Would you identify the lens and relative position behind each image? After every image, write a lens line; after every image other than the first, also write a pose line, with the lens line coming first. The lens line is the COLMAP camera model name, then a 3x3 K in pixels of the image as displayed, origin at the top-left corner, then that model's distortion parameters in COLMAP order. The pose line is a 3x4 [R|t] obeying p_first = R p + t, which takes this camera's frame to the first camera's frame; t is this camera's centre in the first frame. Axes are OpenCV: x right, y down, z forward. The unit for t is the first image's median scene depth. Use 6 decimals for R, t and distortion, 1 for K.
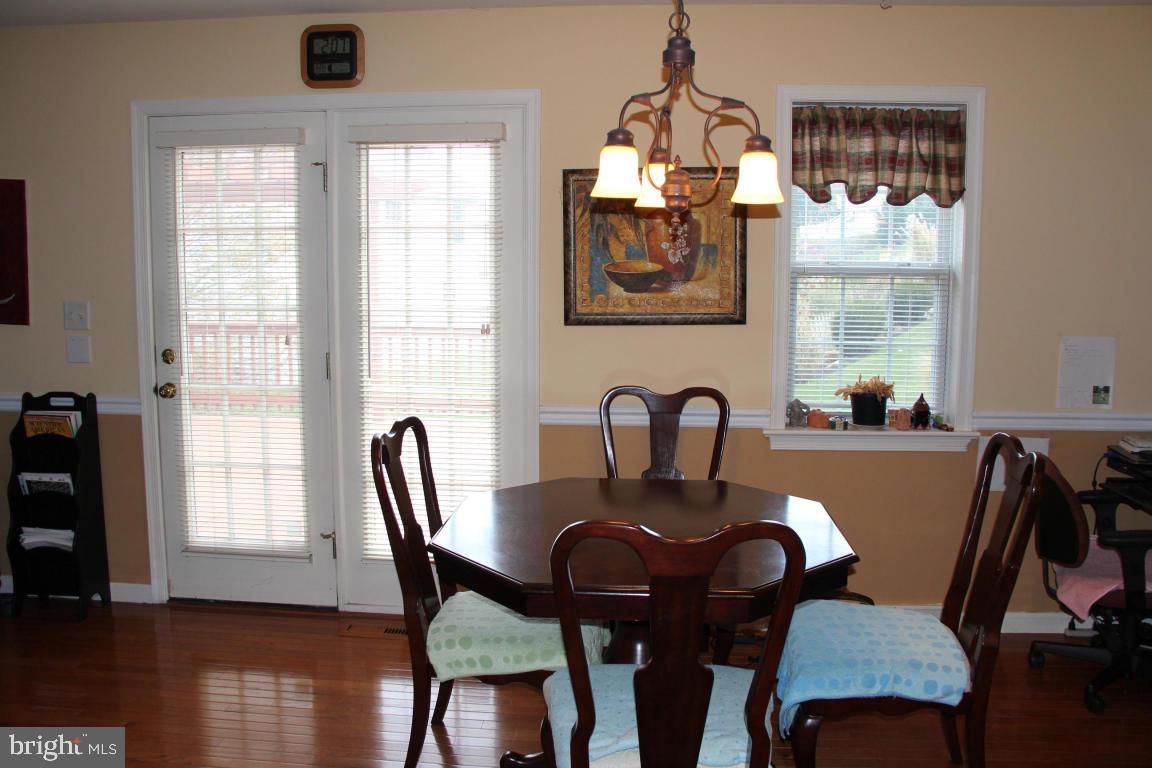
lens RADIAL K [[960.5, 0, 576.0], [0, 960.5, 384.0], [0, 0, 1]] dist [-0.180838, 0.161378]
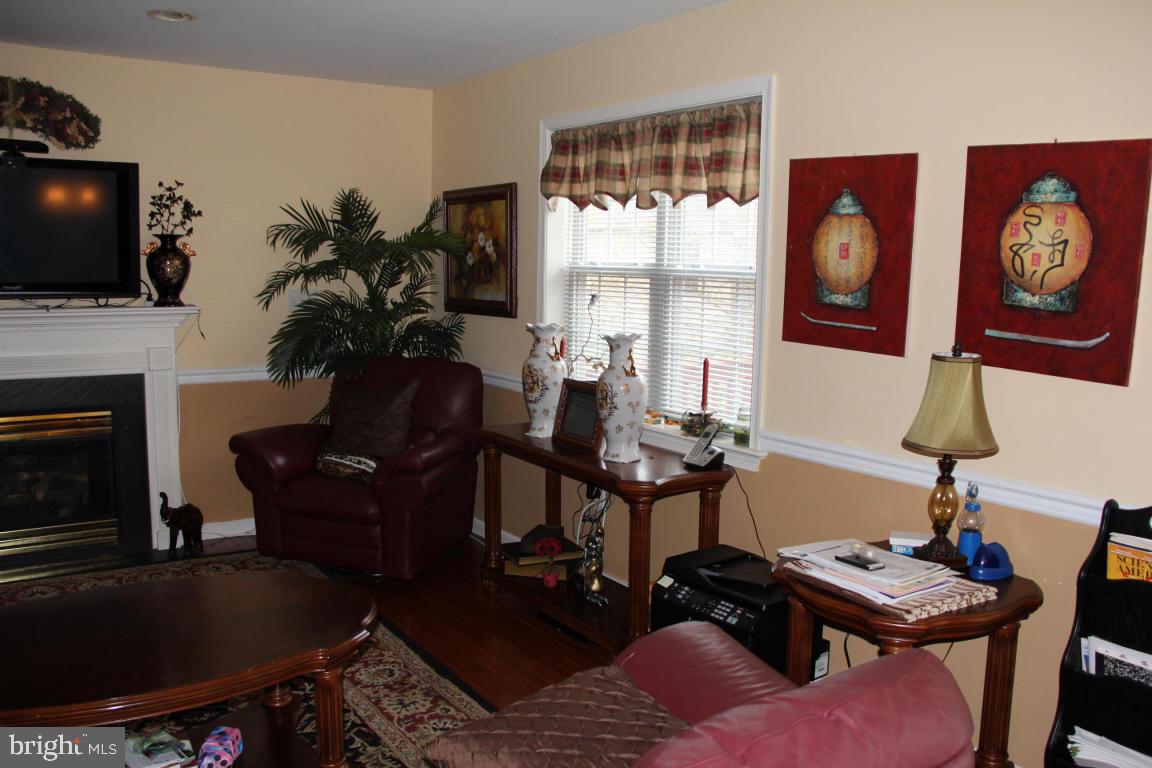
lens RADIAL K [[960.5, 0, 576.0], [0, 960.5, 384.0], [0, 0, 1]] dist [-0.180838, 0.161378]
pose [[0.647008, 0.100502, -0.755831, -0.404411], [-0.108615, 0.993315, 0.039103, -0.053718], [0.754708, 0.056795, 0.653598, 0.370716]]
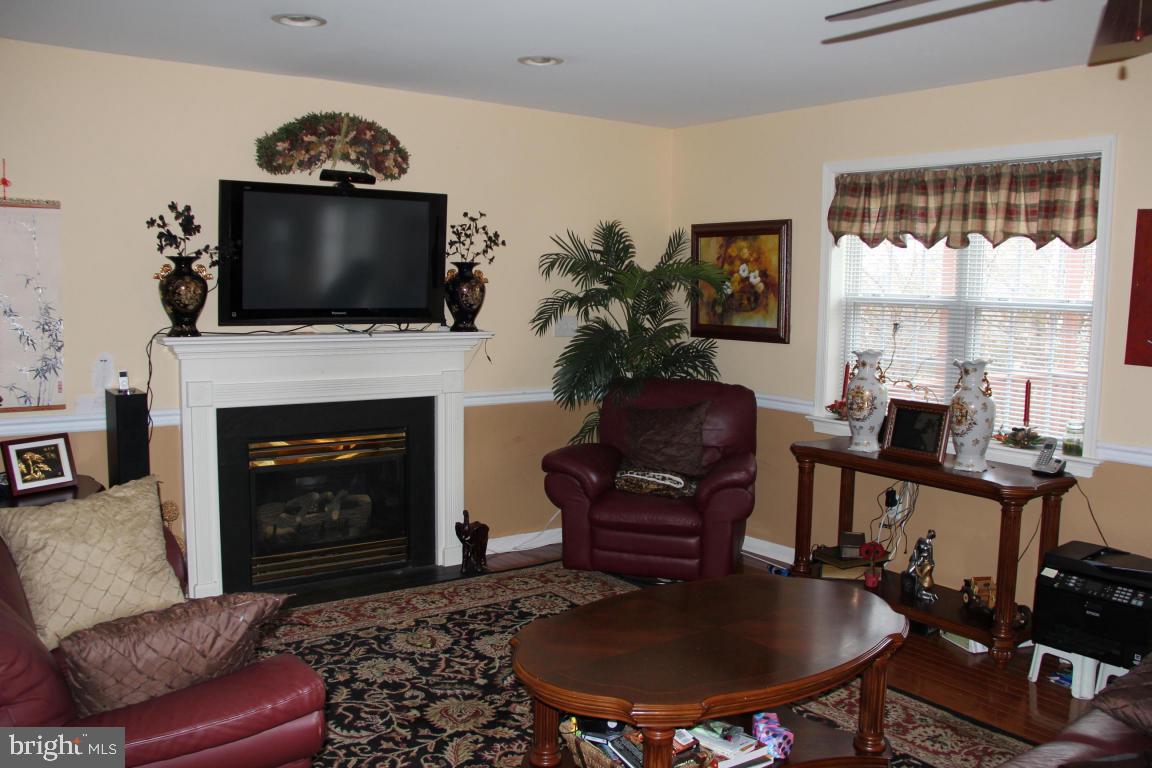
lens RADIAL K [[960.5, 0, 576.0], [0, 960.5, 384.0], [0, 0, 1]] dist [-0.180838, 0.161378]
pose [[0.675792, 0.080343, -0.732701, -0.624203], [-0.105213, 0.994377, 0.011995, -0.008238], [0.729545, 0.068984, 0.680445, -0.020862]]
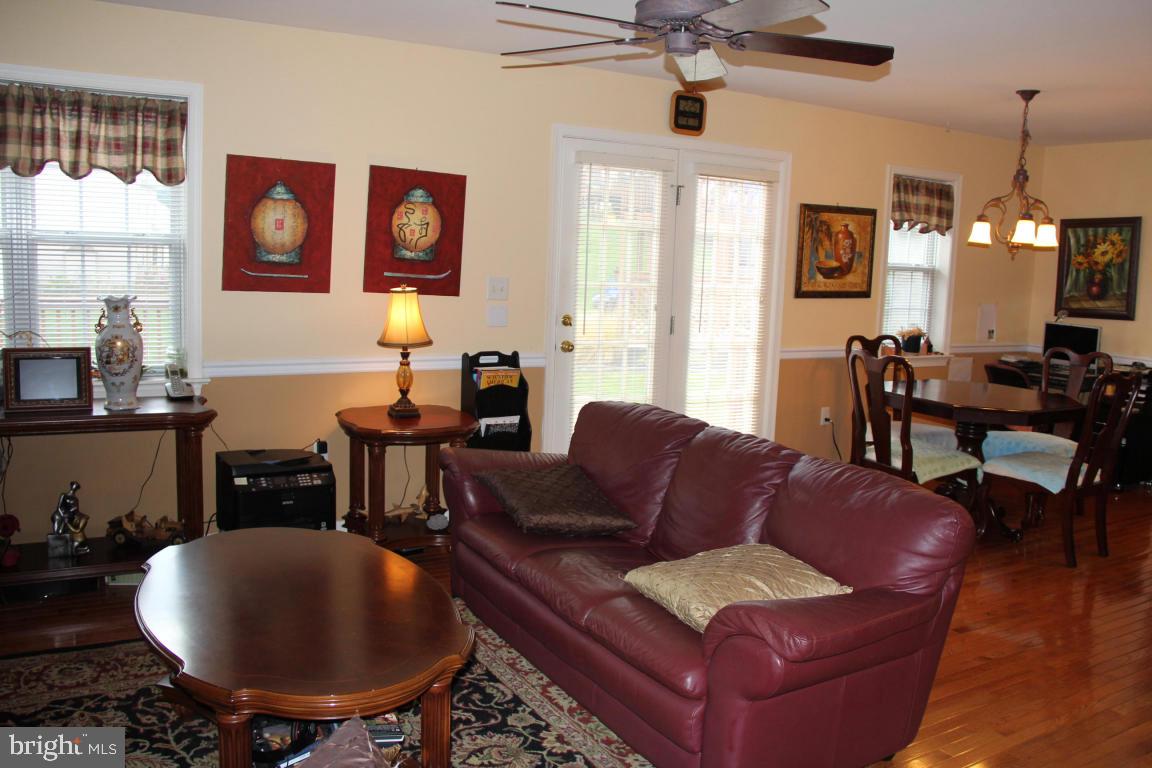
lens RADIAL K [[960.5, 0, 576.0], [0, 960.5, 384.0], [0, 0, 1]] dist [-0.180838, 0.161378]
pose [[0.811289, -0.054935, 0.582059, -1.281903], [0.040060, 0.998459, 0.038398, 0.007974], [-0.583271, -0.007834, 0.812240, -0.102087]]
